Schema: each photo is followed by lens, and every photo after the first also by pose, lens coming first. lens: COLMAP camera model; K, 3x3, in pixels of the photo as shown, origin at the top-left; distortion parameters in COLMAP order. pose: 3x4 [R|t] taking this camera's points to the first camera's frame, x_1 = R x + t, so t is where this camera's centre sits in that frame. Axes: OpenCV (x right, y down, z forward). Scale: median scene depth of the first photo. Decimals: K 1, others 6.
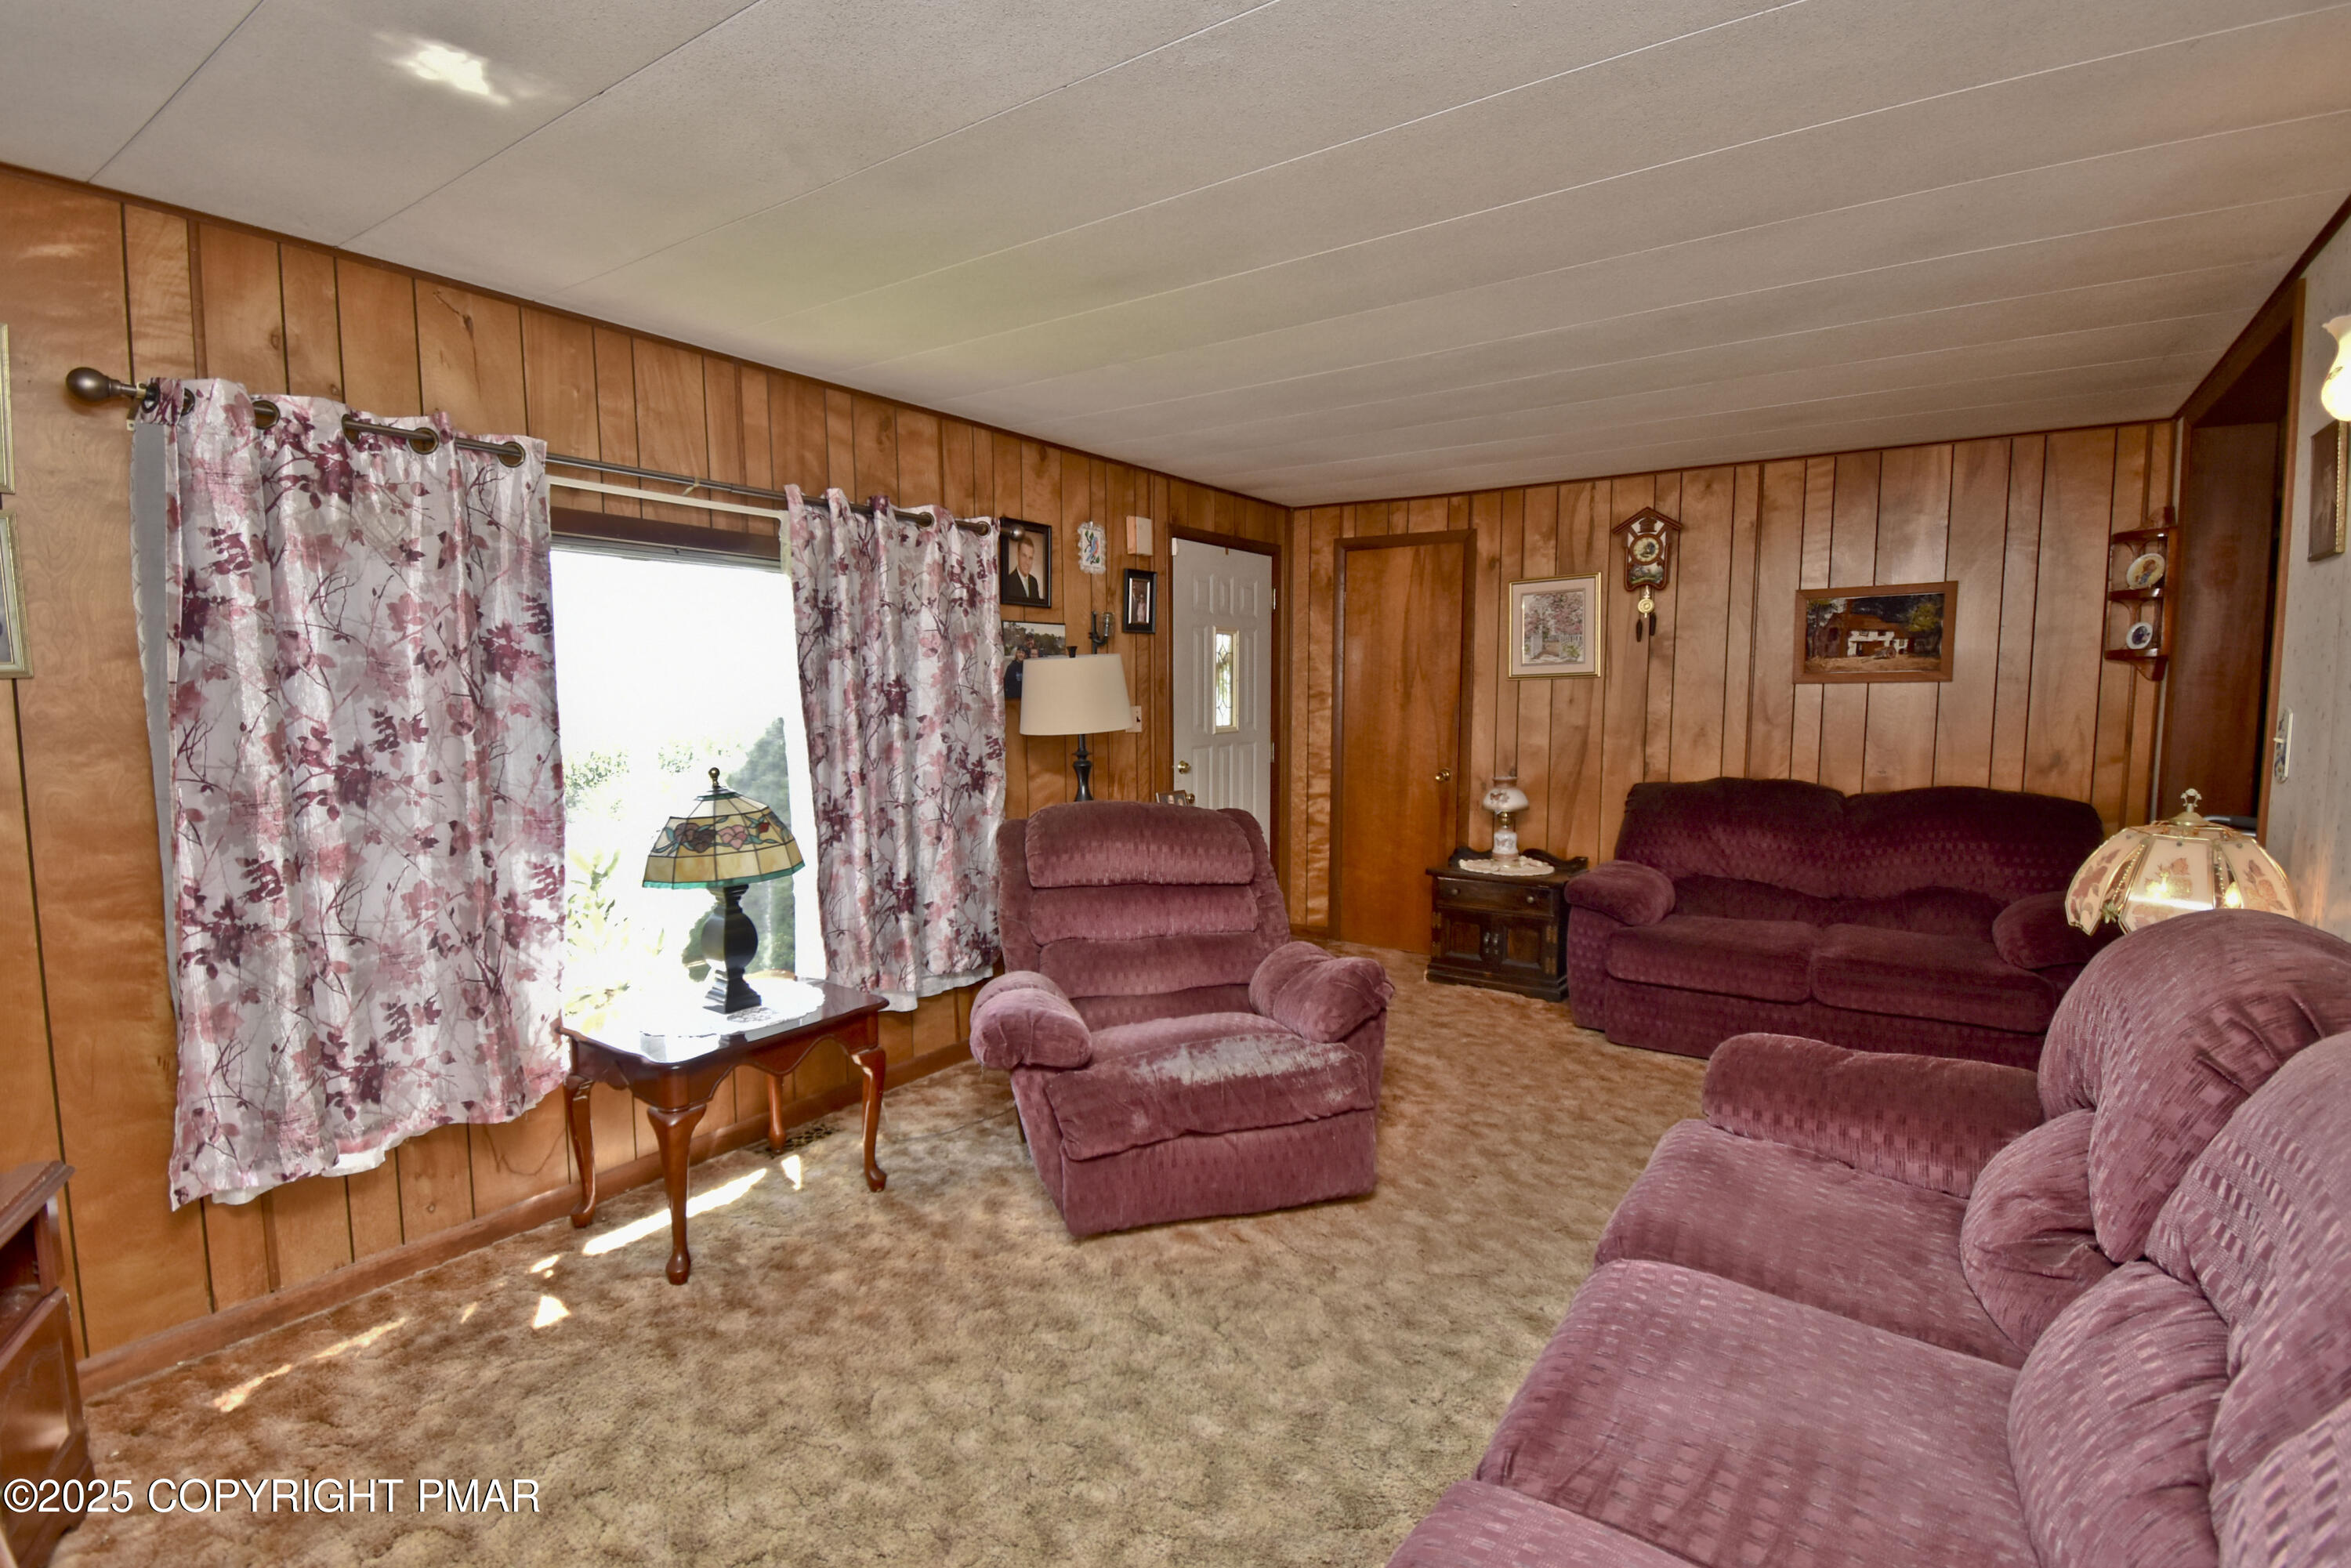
lens RADIAL K [[1051.2, 0, 1181.7], [0, 1051.2, 790.6], [0, 0, 1]] dist [0.022118, -0.026515]
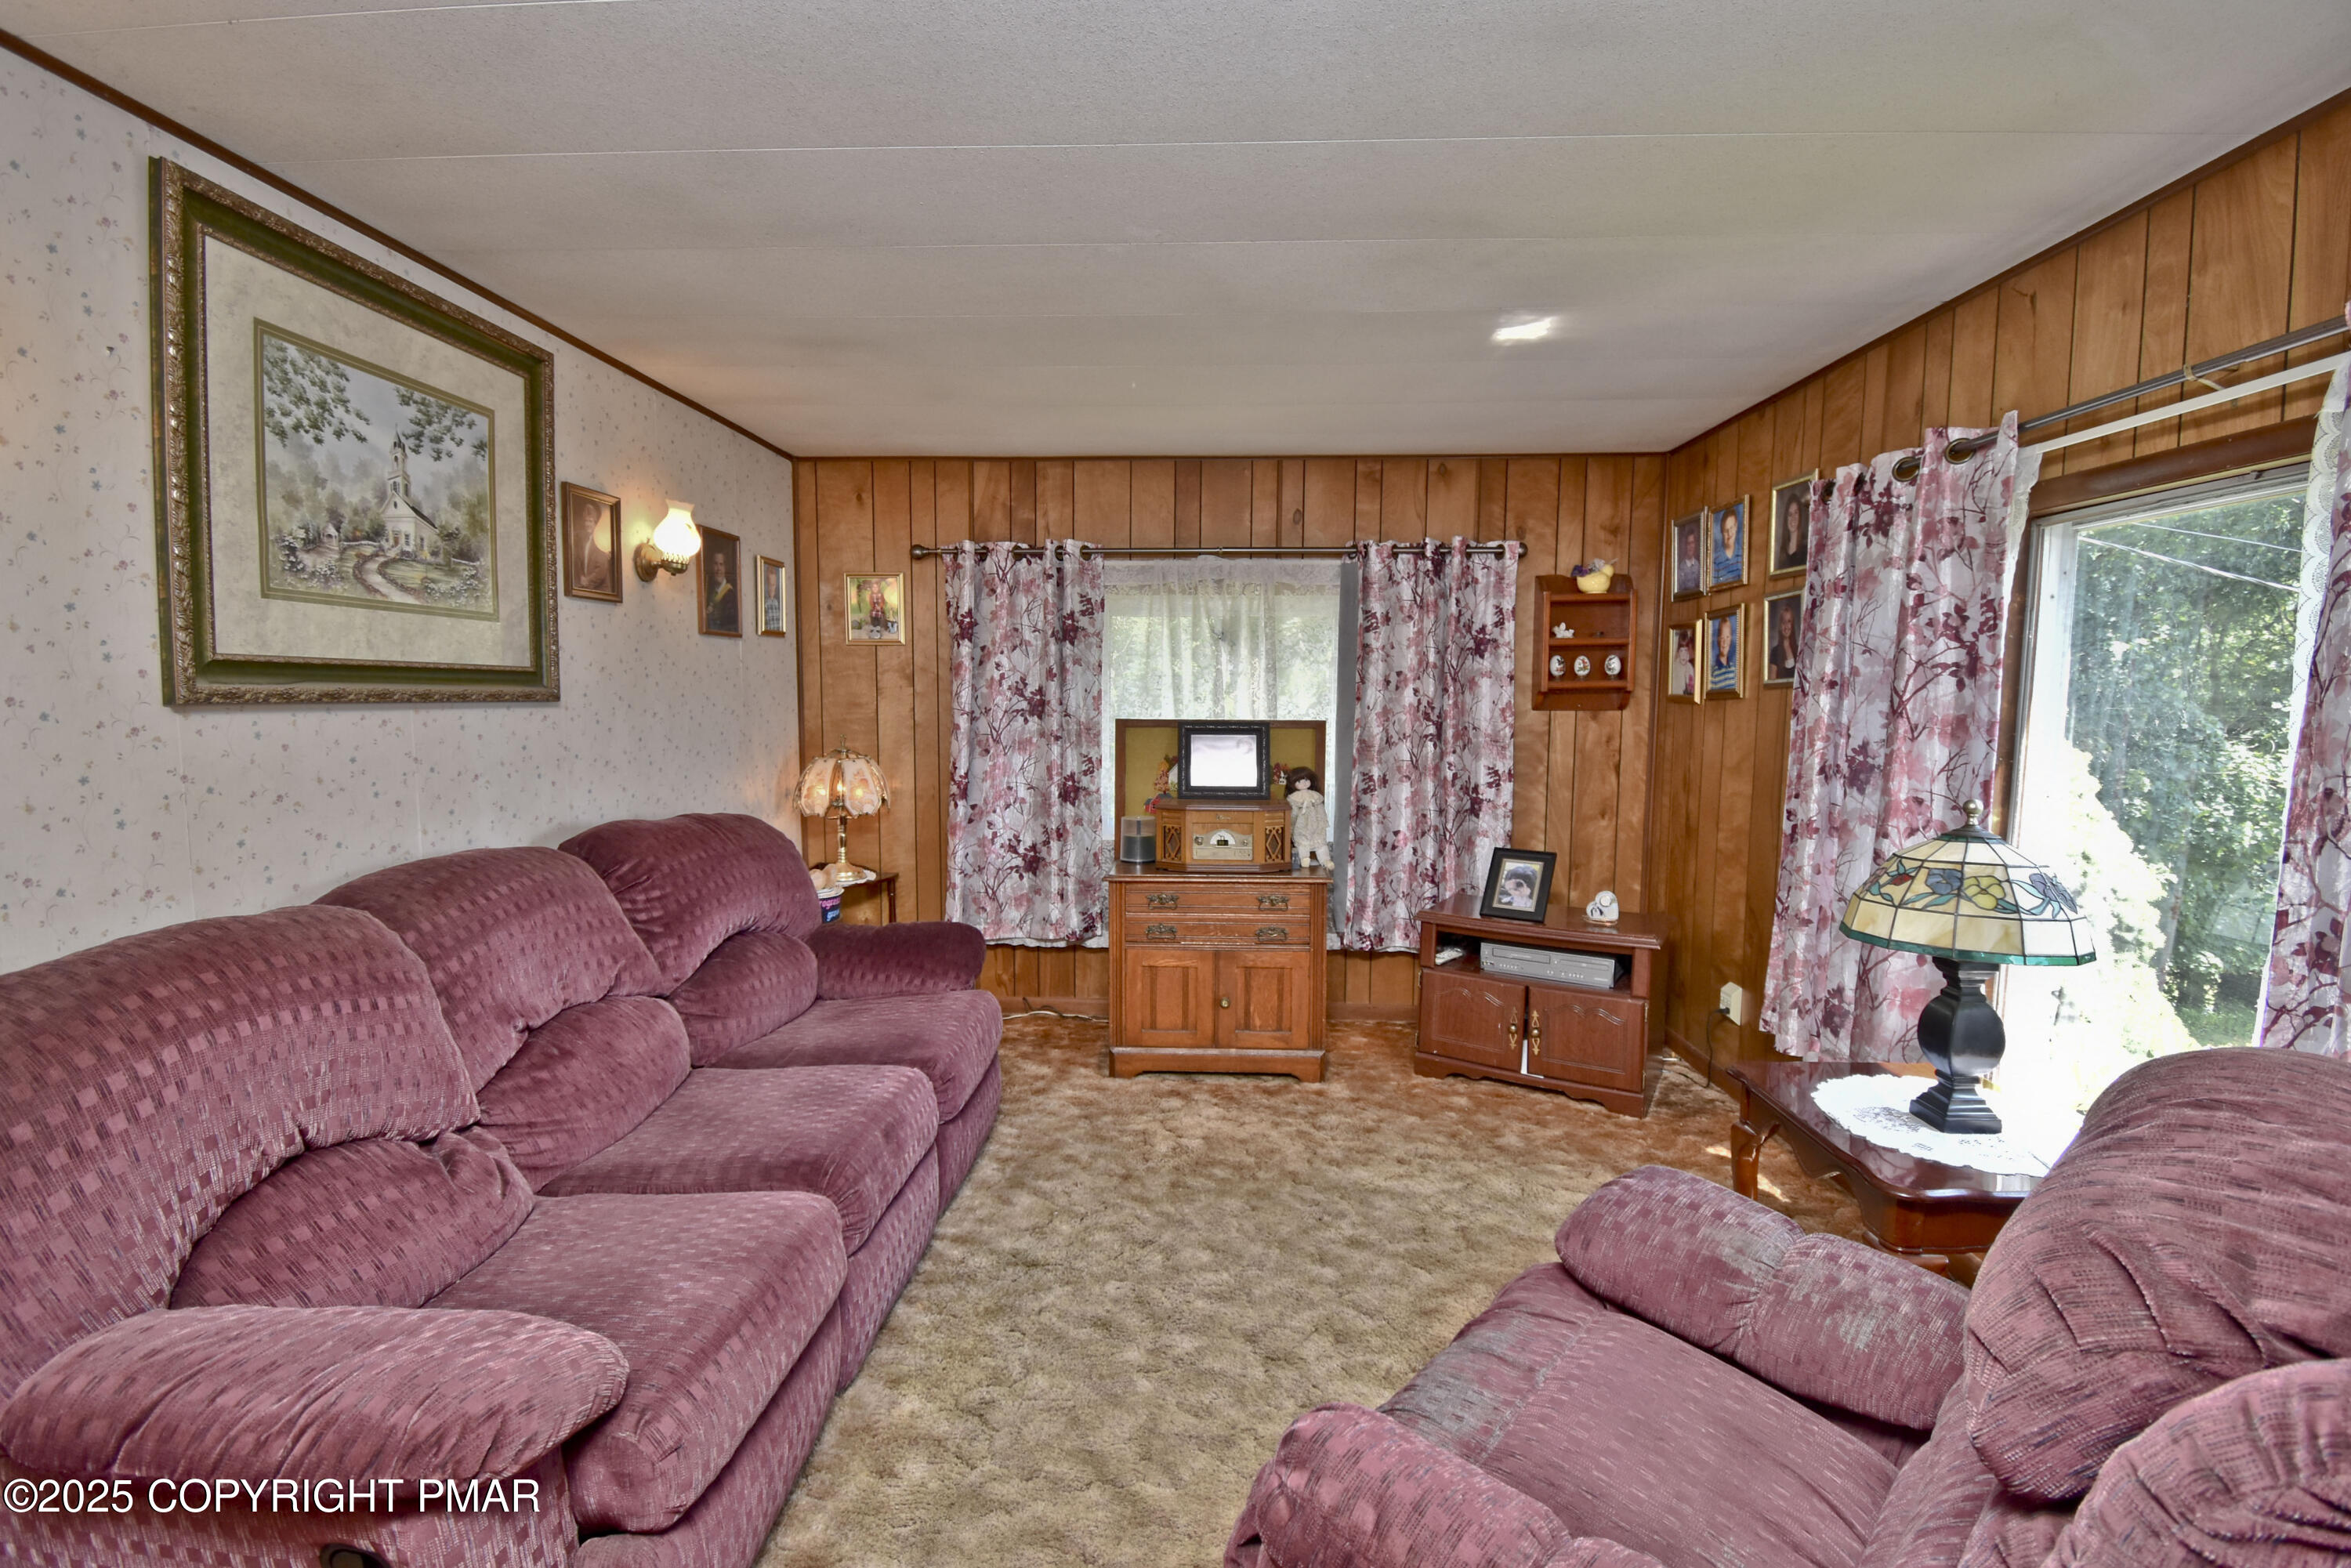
lens RADIAL K [[1070.6, 0, 1180.4], [0, 1070.6, 796.0], [0, 0, 1]] dist [0.023969, -0.027903]
pose [[-0.843624, 0.056130, -0.533993, 0.355730], [-0.048229, 0.982579, 0.179476, -0.112064], [0.534764, 0.177164, -0.826220, 1.095120]]
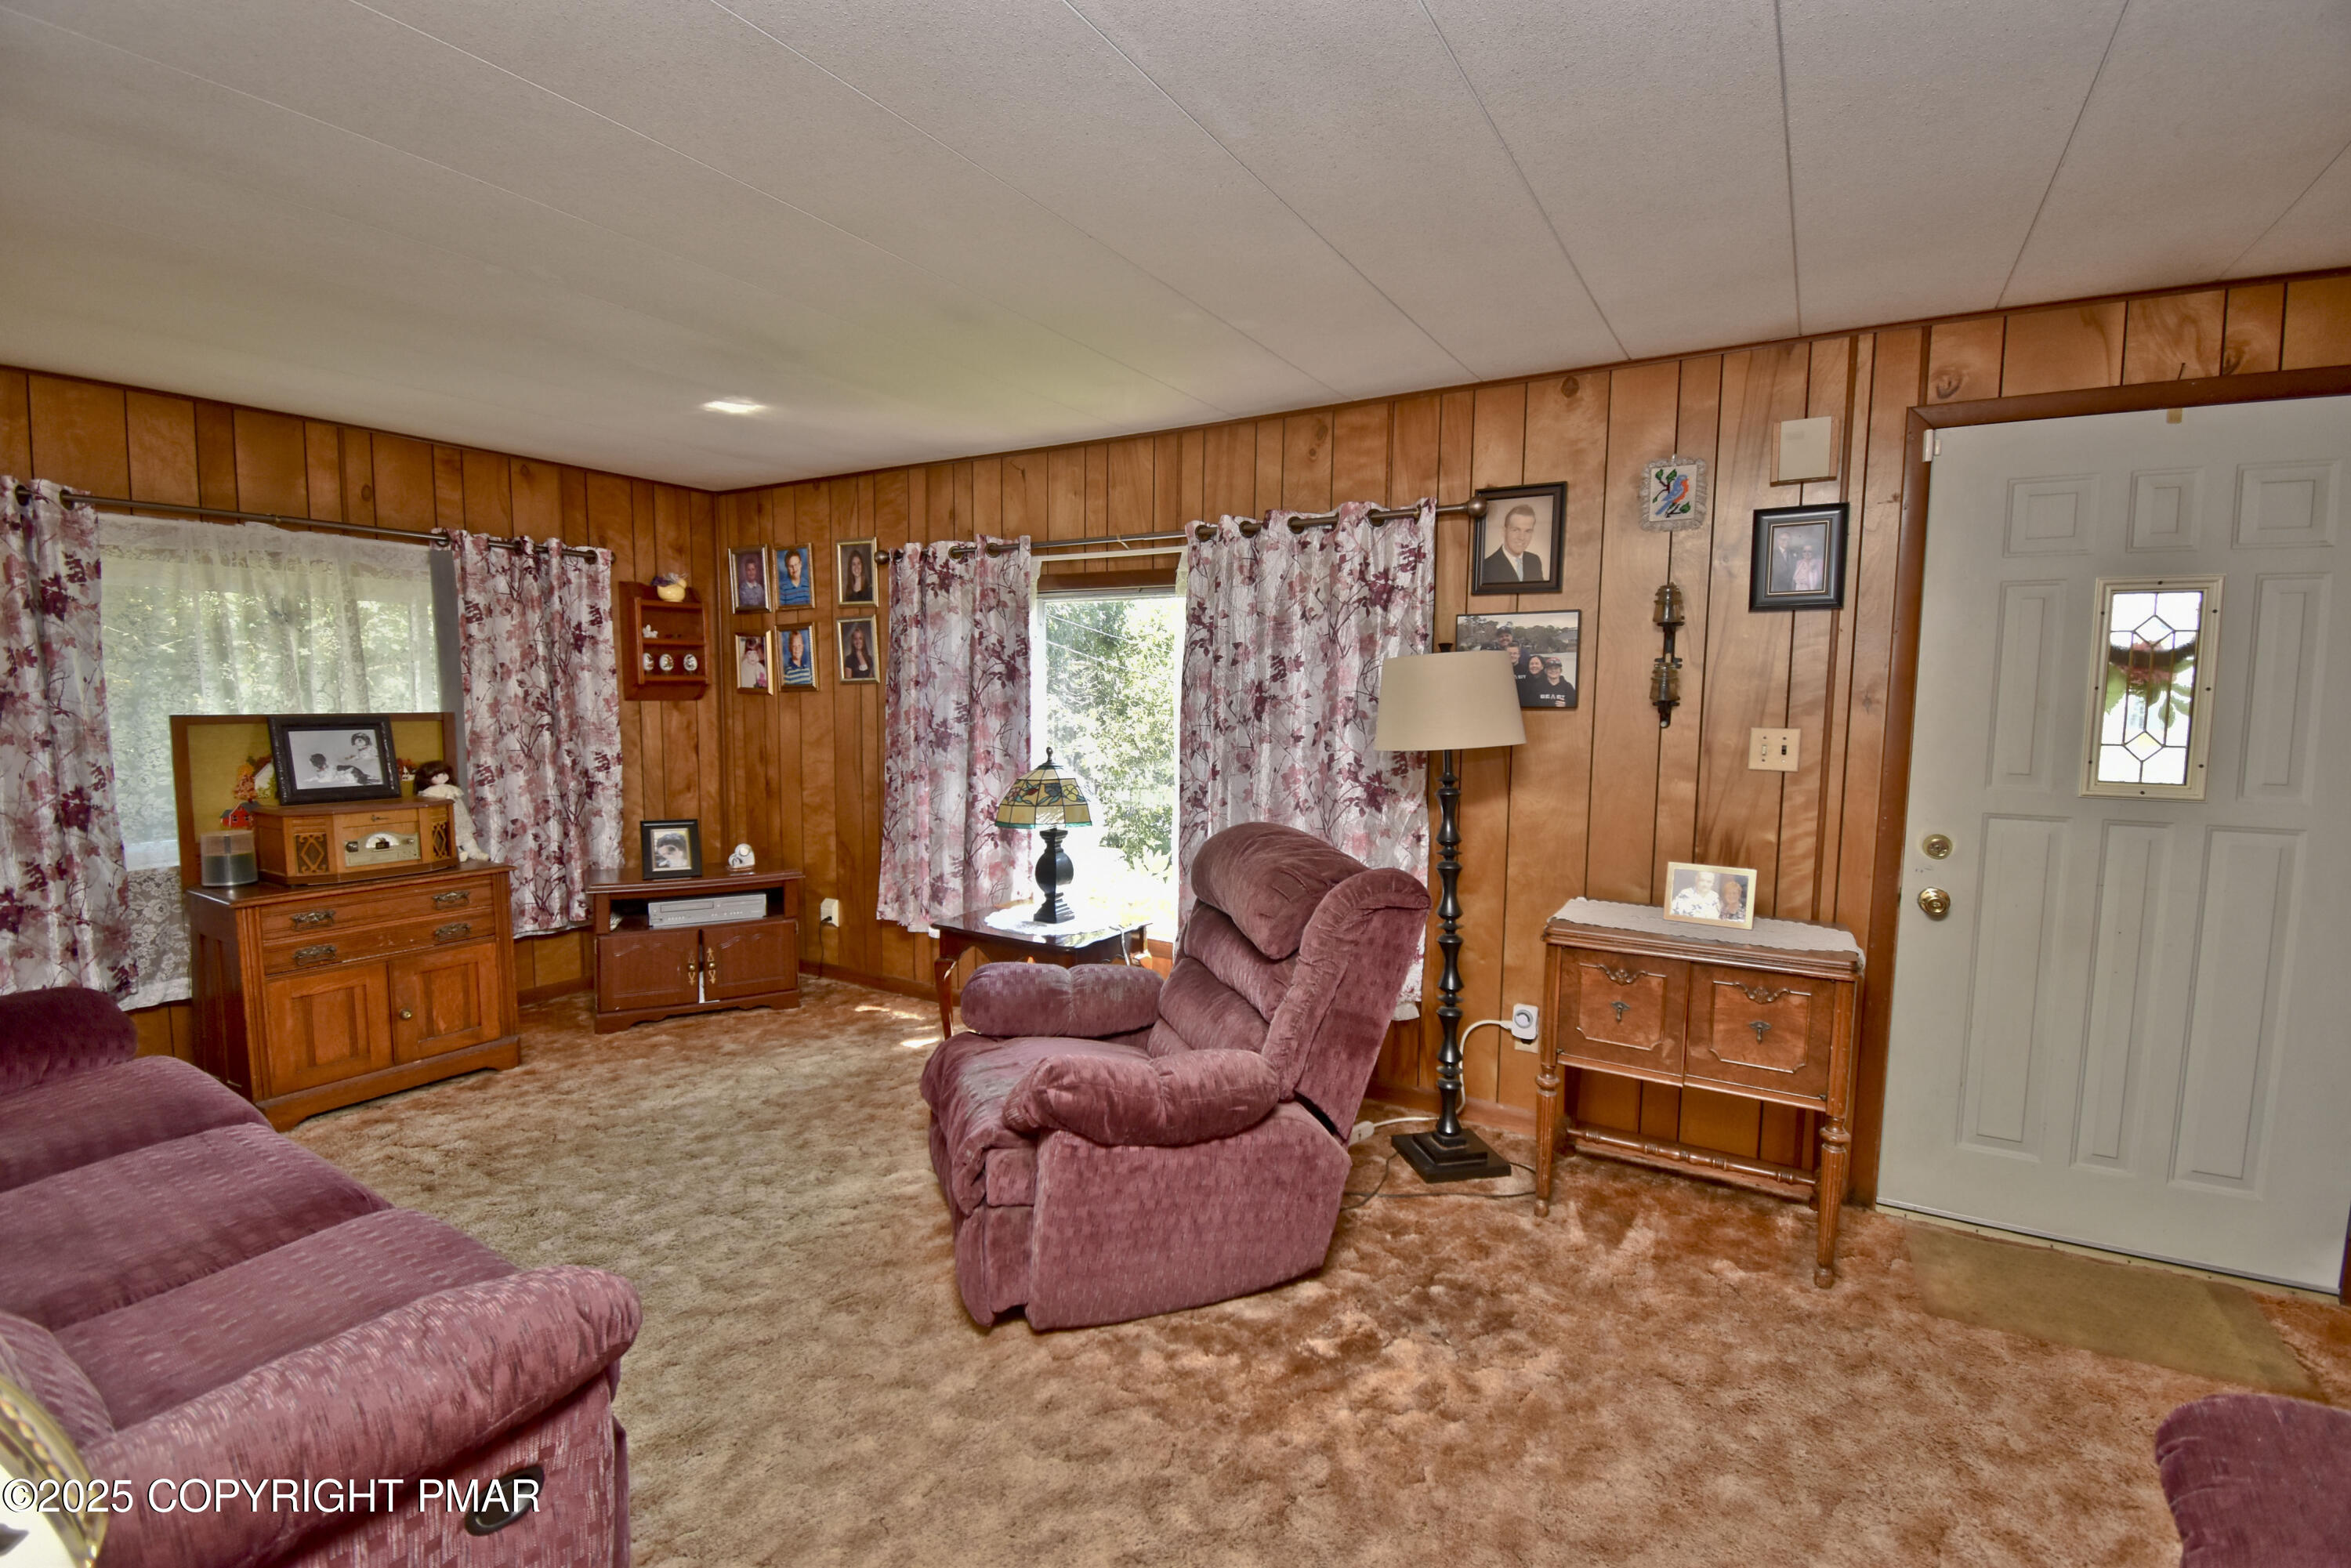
lens RADIAL K [[1051.2, 0, 1181.7], [0, 1051.2, 790.6], [0, 0, 1]] dist [0.022118, -0.026515]
pose [[0.066900, 0.102343, -0.992497, 0.793108], [-0.106159, 0.989809, 0.094910, -0.097021], [0.992096, 0.099013, 0.077083, 0.883675]]
